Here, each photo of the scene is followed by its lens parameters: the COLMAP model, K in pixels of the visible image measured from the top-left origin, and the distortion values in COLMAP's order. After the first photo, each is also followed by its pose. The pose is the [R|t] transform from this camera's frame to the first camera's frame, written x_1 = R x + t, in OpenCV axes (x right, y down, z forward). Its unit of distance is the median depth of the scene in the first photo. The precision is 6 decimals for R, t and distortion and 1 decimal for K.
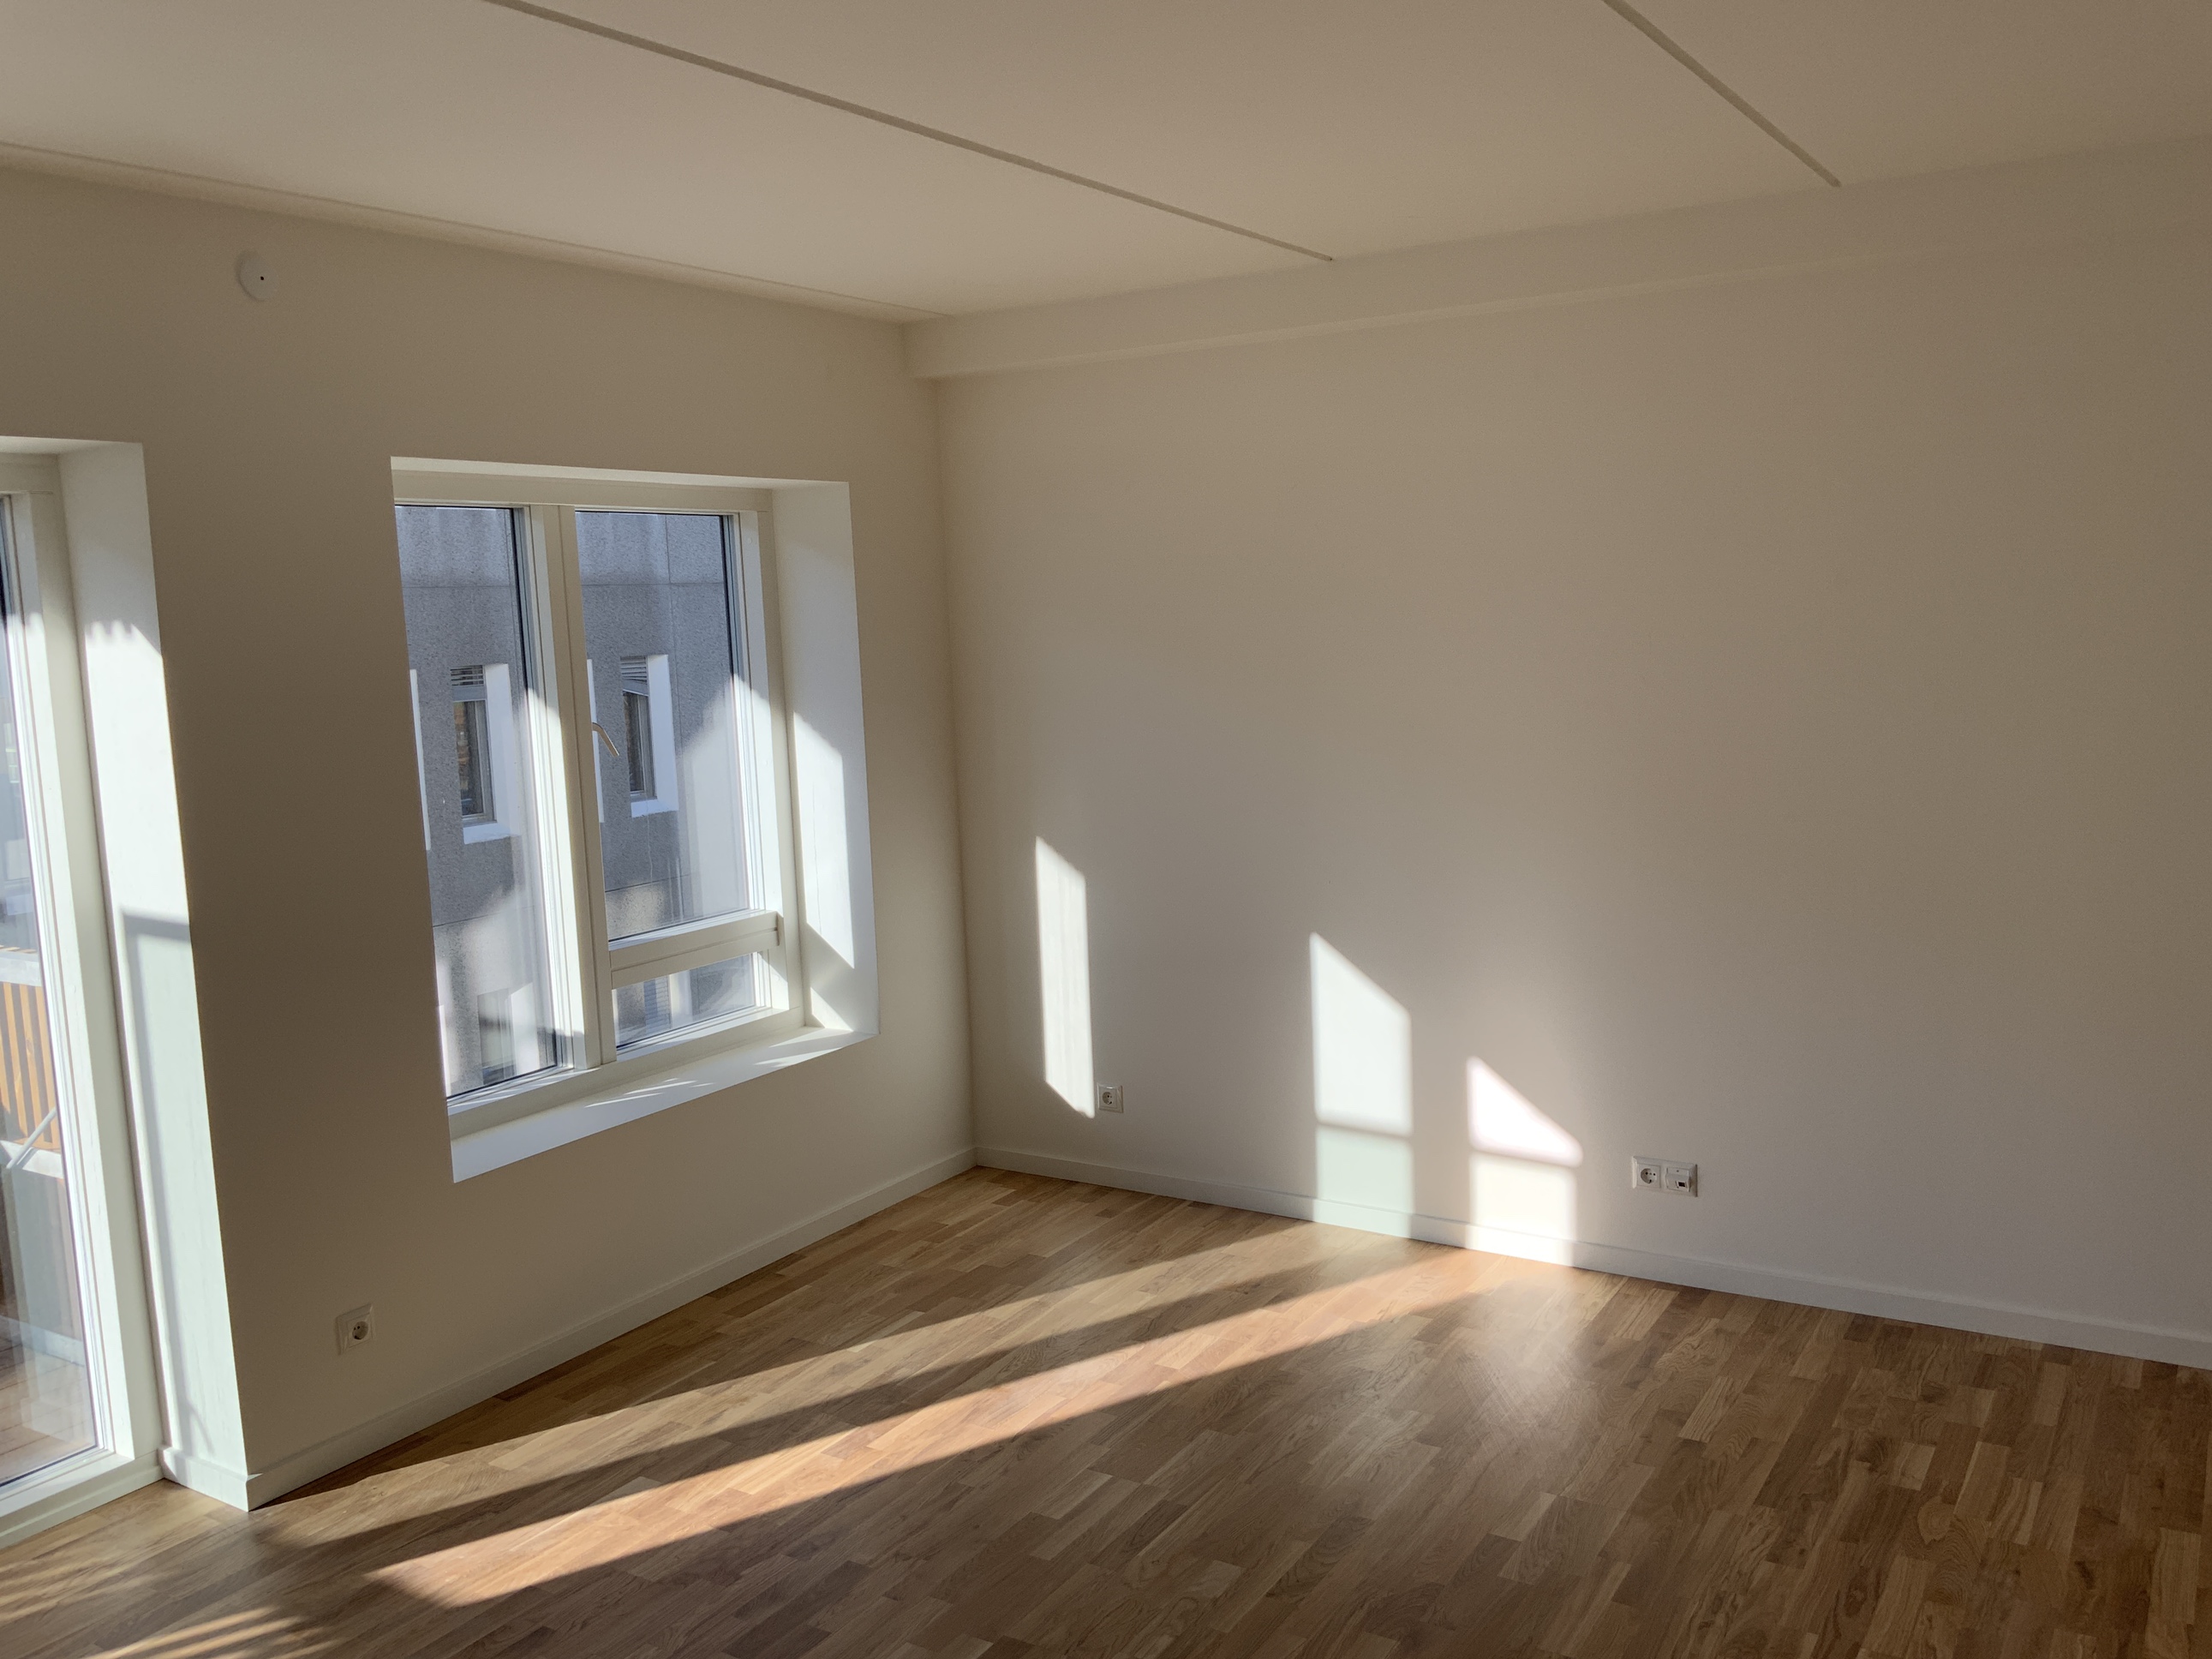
lens RADIAL K [[1854.4, 0, 1120.1], [0, 1854.4, 796.0], [0, 0, 1]] dist [0.061764, -0.099393]
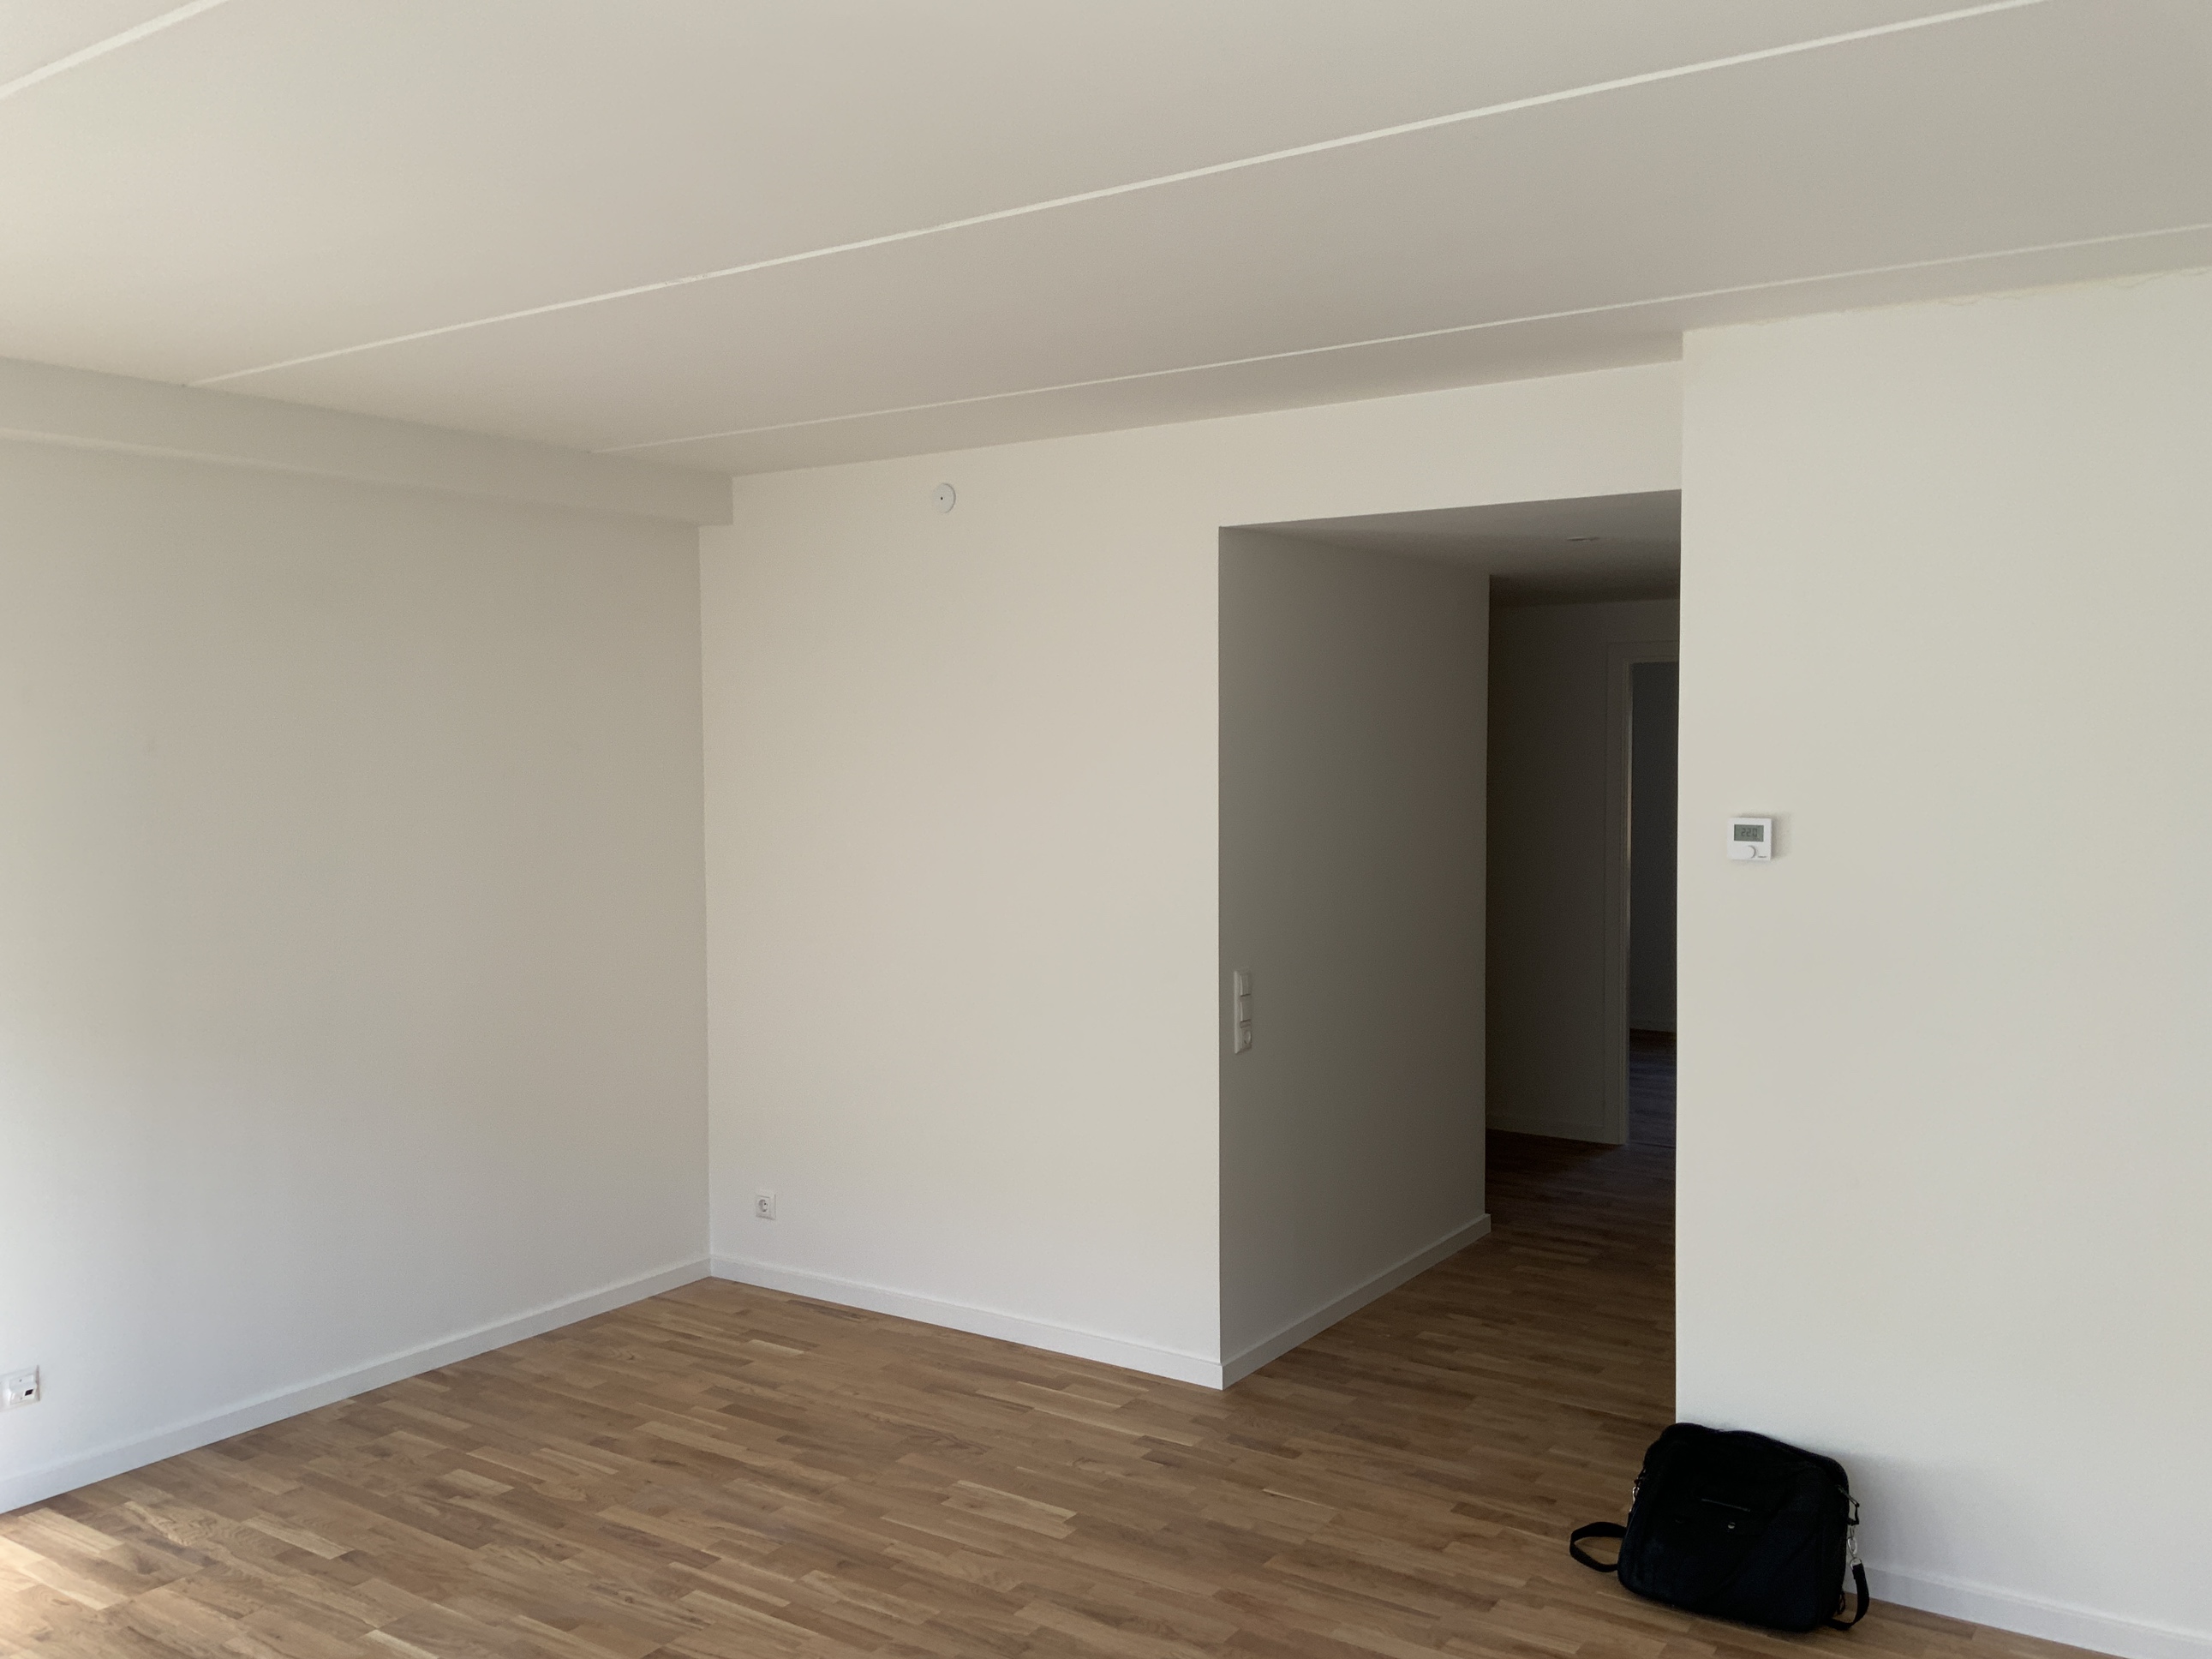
lens RADIAL K [[1856.0, 0, 1106.0], [0, 1856.0, 829.5], [0, 0, 1]] dist [0.123824, -0.225419]
pose [[0.054679, -0.021337, 0.998276, -0.692996], [0.117012, 0.993020, 0.014815, -0.020382], [-0.991624, 0.116000, 0.056794, 0.466357]]
